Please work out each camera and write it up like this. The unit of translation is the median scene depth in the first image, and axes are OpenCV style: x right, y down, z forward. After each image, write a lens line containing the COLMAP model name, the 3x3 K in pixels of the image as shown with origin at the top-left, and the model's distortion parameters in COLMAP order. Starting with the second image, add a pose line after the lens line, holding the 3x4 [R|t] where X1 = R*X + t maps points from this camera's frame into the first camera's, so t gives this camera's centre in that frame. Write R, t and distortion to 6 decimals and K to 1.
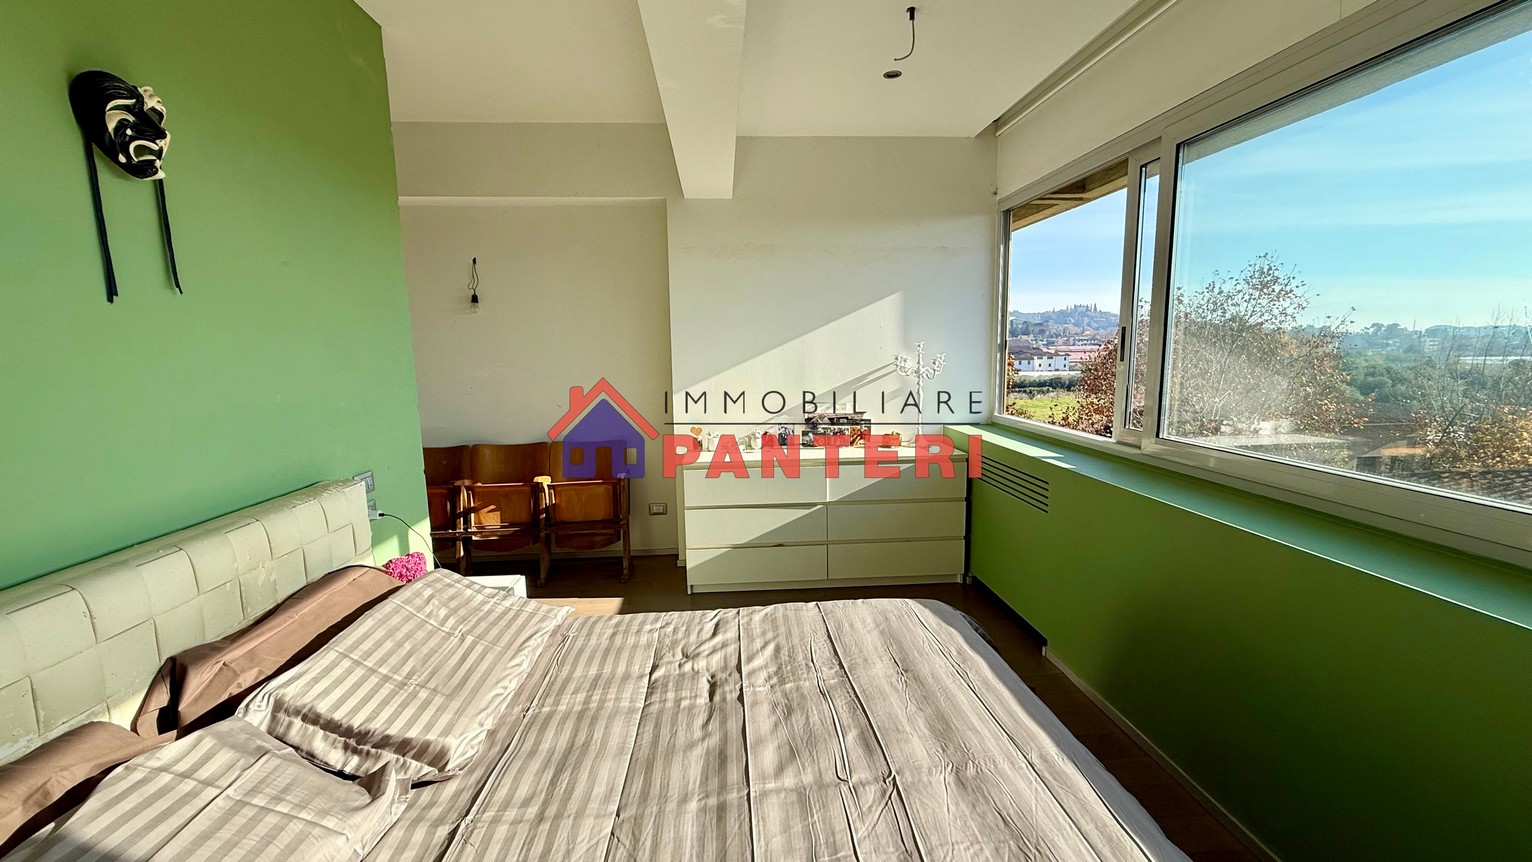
lens RADIAL K [[609.7, 0, 760.4], [0, 609.7, 431.5], [0, 0, 1]] dist [0.000970, 0.000286]
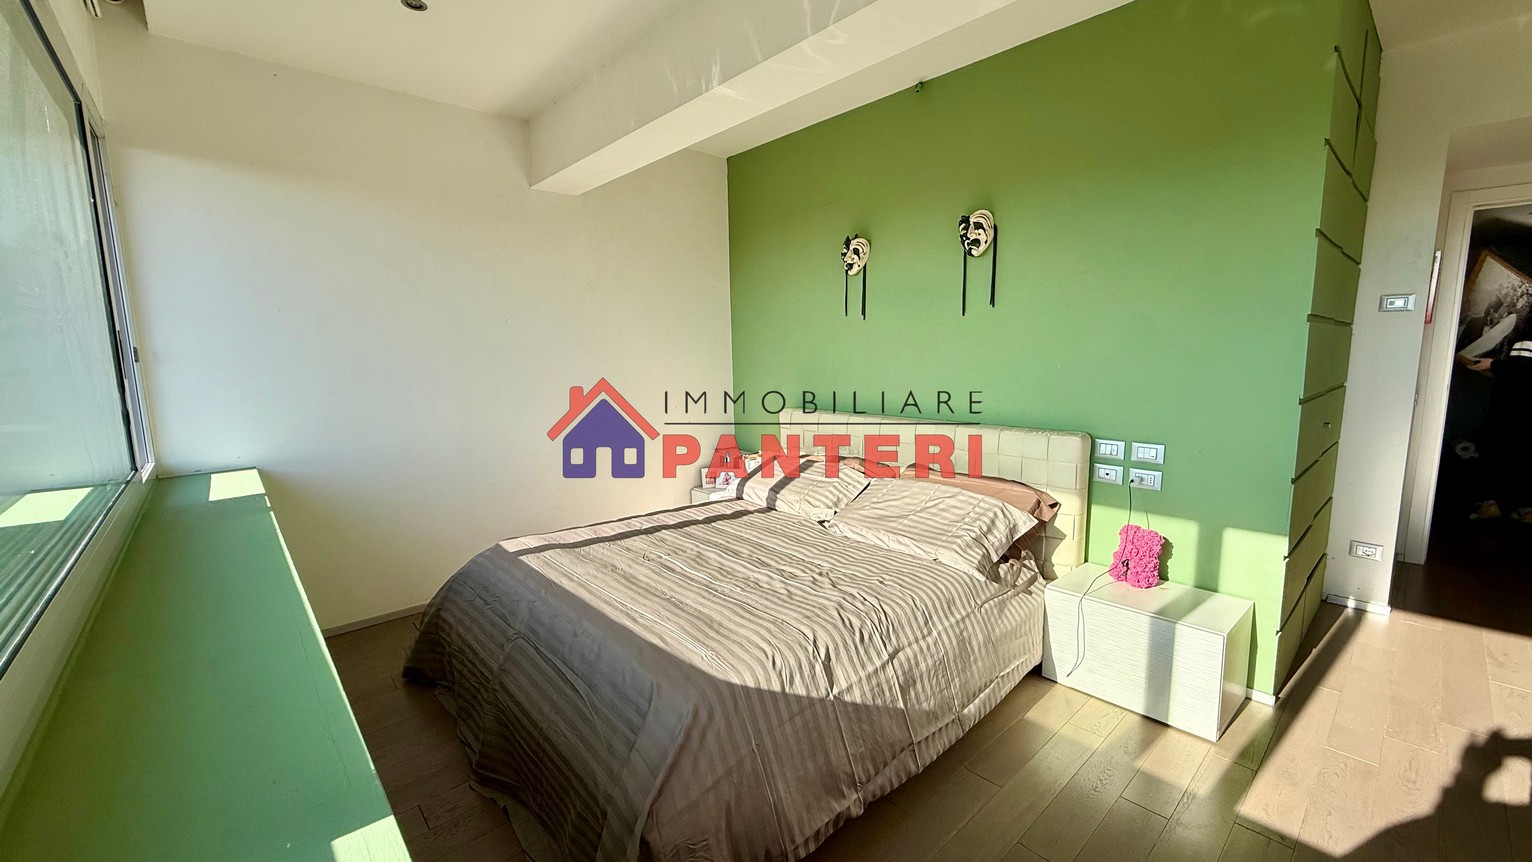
lens RADIAL K [[609.7, 0, 768.1], [0, 609.7, 427.9], [0, 0, 1]] dist [0.000970, 0.000286]
pose [[-0.782218, 0.108971, -0.613401, 0.490359], [-0.054954, 0.968678, 0.242165, -0.162009], [0.620577, 0.223134, -0.751728, 1.201342]]
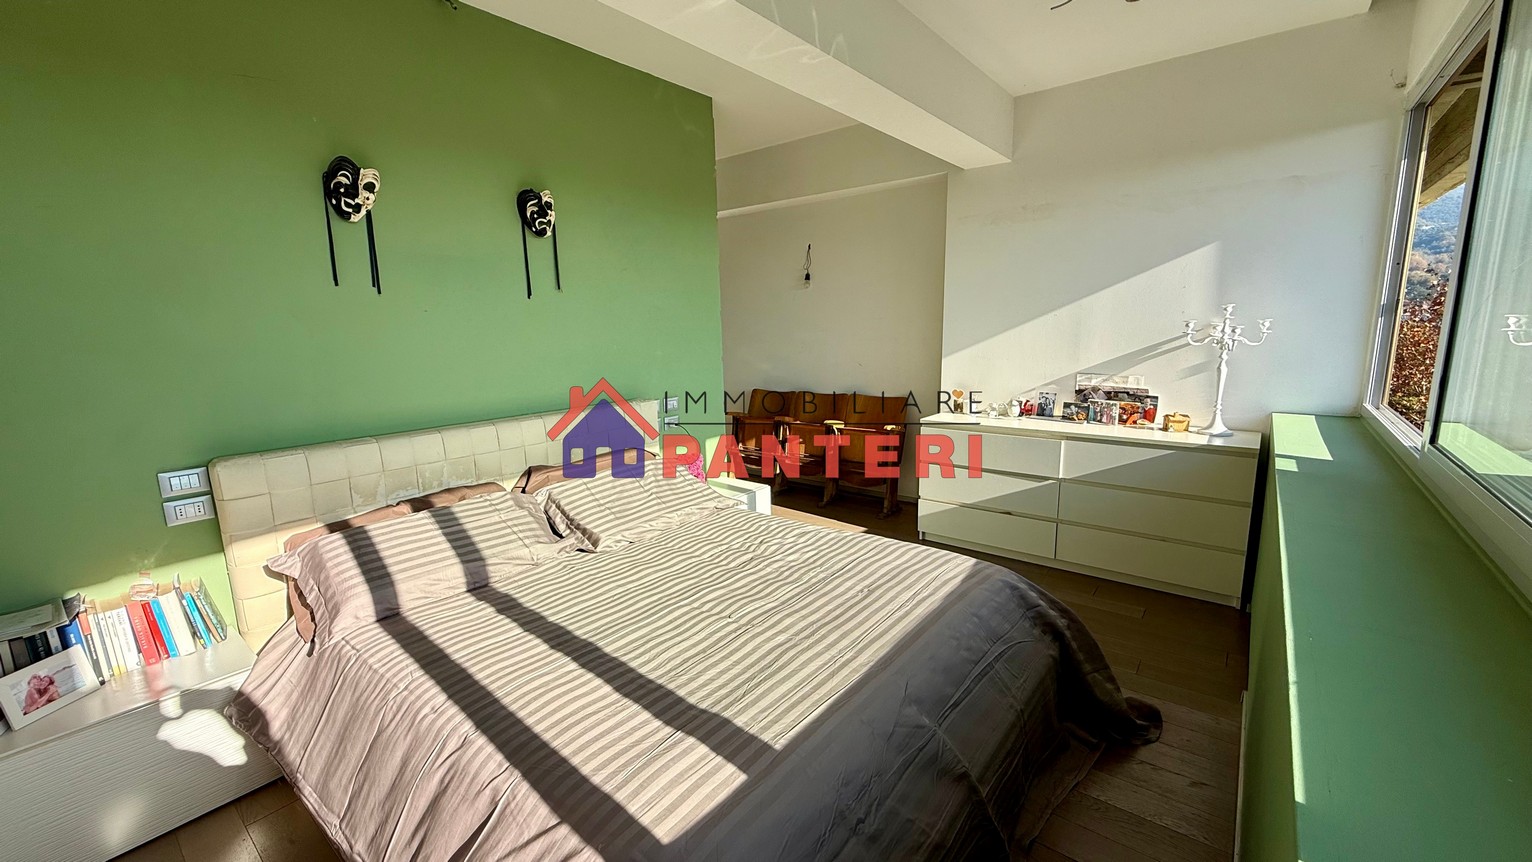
lens RADIAL K [[609.7, 0, 761.6], [0, 609.7, 431.8], [0, 0, 1]] dist [0.000970, 0.000286]
pose [[0.732972, 0.120214, -0.669552, 0.510178], [-0.080910, 0.992681, 0.089655, -0.003587], [0.675430, -0.011541, 0.737334, -0.011612]]
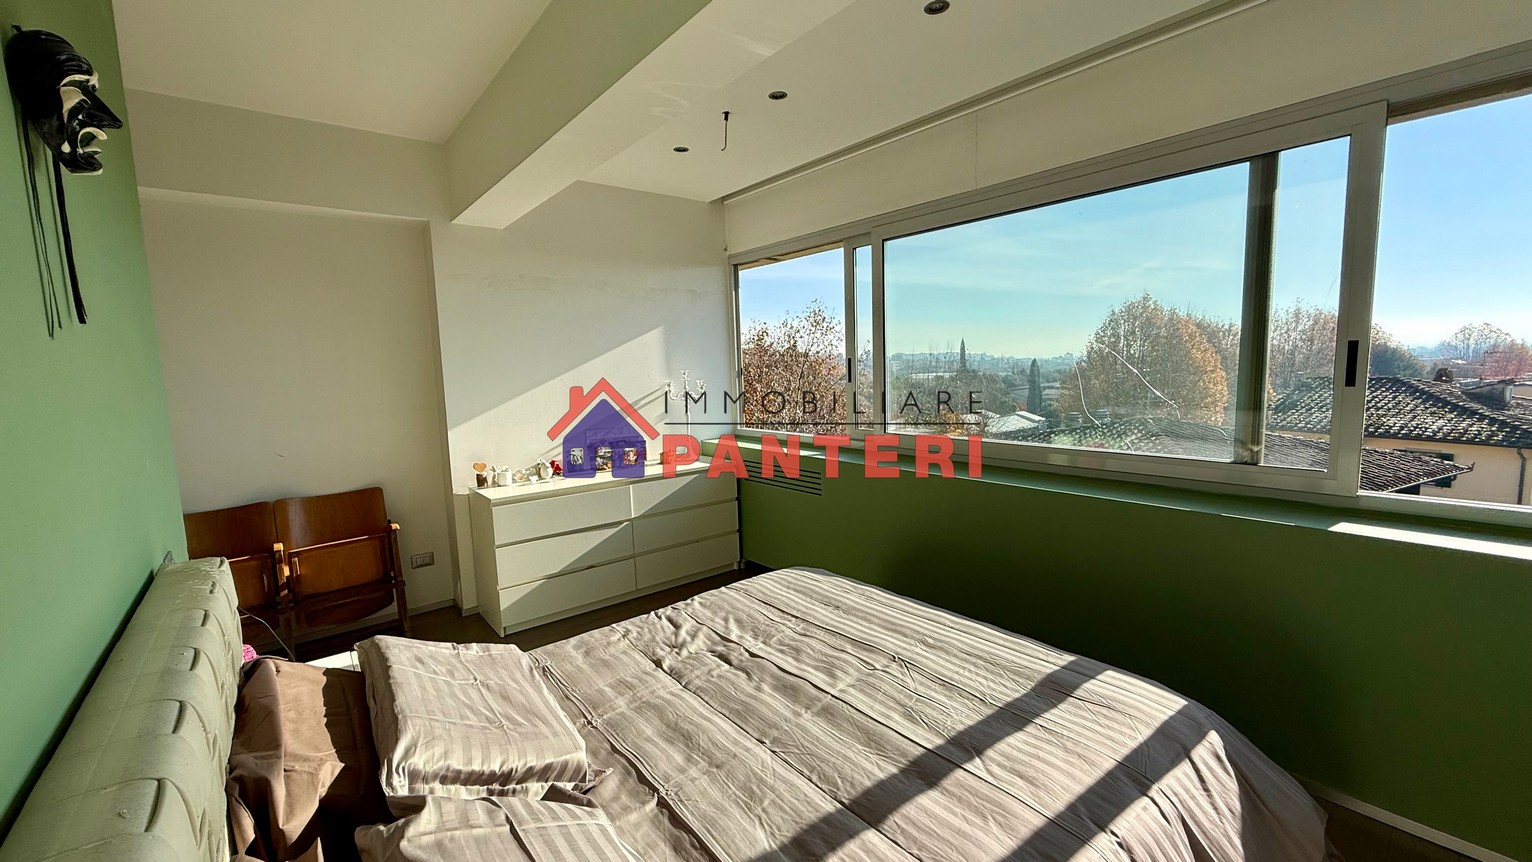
lens RADIAL K [[609.7, 0, 762.4], [0, 609.7, 431.6], [0, 0, 1]] dist [0.000970, 0.000286]
pose [[0.816499, -0.072206, 0.572814, -0.403320], [0.096017, 0.995314, -0.011399, -0.003874], [-0.569307, 0.064307, 0.819606, -0.041698]]
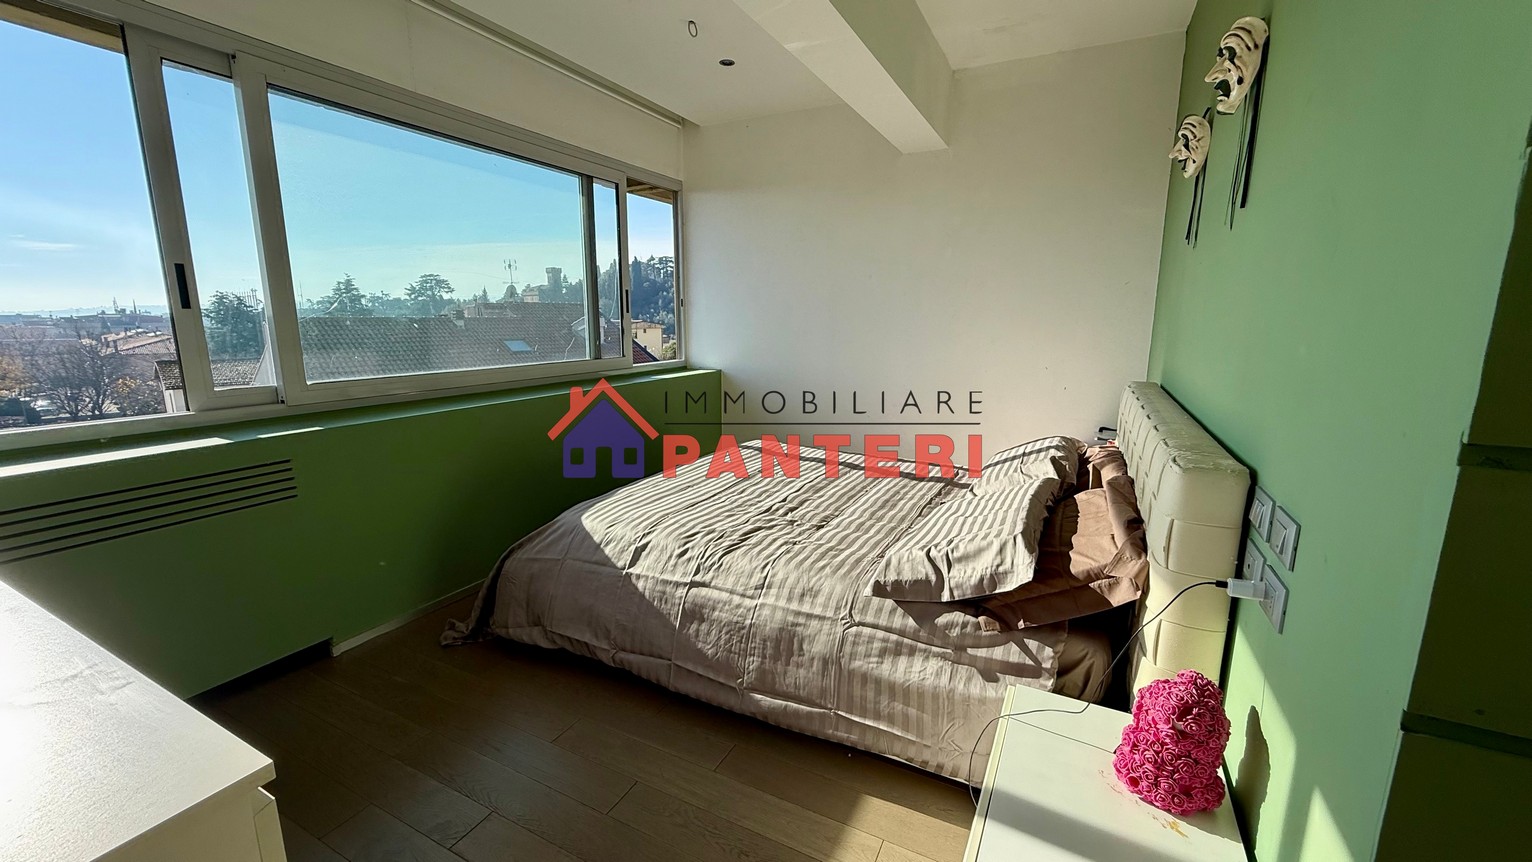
lens RADIAL K [[609.7, 0, 761.7], [0, 609.7, 429.8], [0, 0, 1]] dist [0.000970, 0.000286]
pose [[-0.856459, -0.078526, 0.510207, -0.465349], [0.081763, 0.955251, 0.284273, -0.129678], [-0.509698, 0.285184, -0.811713, 1.329574]]
